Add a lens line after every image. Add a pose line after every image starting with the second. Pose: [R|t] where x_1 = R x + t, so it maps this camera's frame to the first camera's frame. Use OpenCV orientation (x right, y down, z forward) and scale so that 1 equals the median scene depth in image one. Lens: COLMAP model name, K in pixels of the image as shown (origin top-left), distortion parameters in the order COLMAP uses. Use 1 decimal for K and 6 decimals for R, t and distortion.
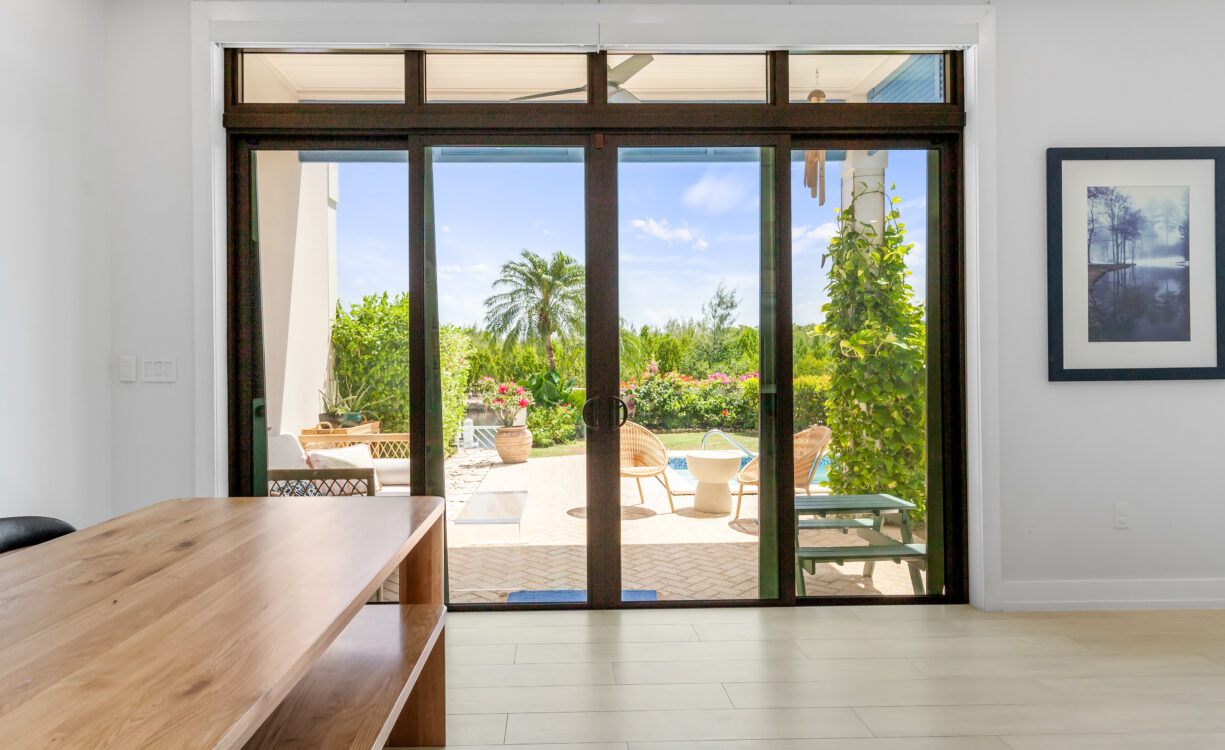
lens RADIAL K [[648.6, 0, 589.6], [0, 648.6, 361.2], [0, 0, 1]] dist [0.014799, -0.000131]
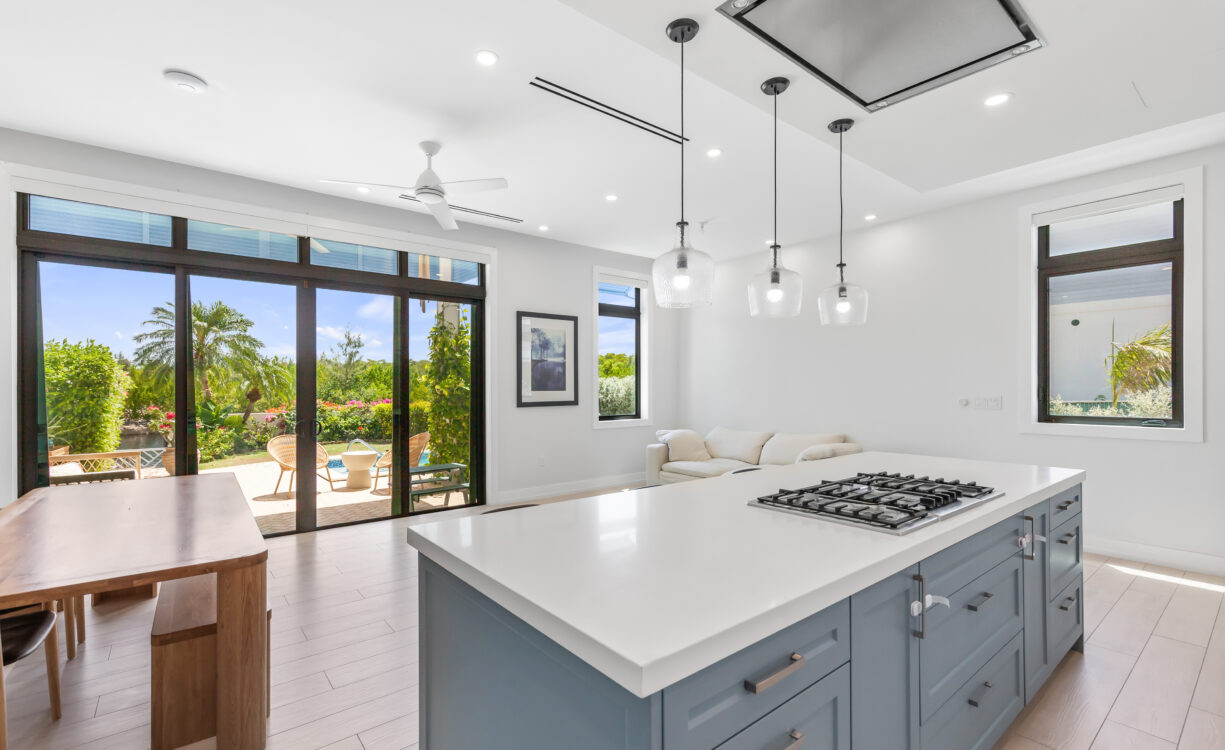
lens RADIAL K [[532.0, 0, 604.0], [0, 532.0, 386.1], [0, 0, 1]] dist [0.002753, 0.000535]
pose [[0.793515, 0.006009, 0.608521, -0.216824], [-0.007104, 0.999975, -0.000611, -0.044691], [-0.608509, -0.003838, 0.793538, -0.689069]]
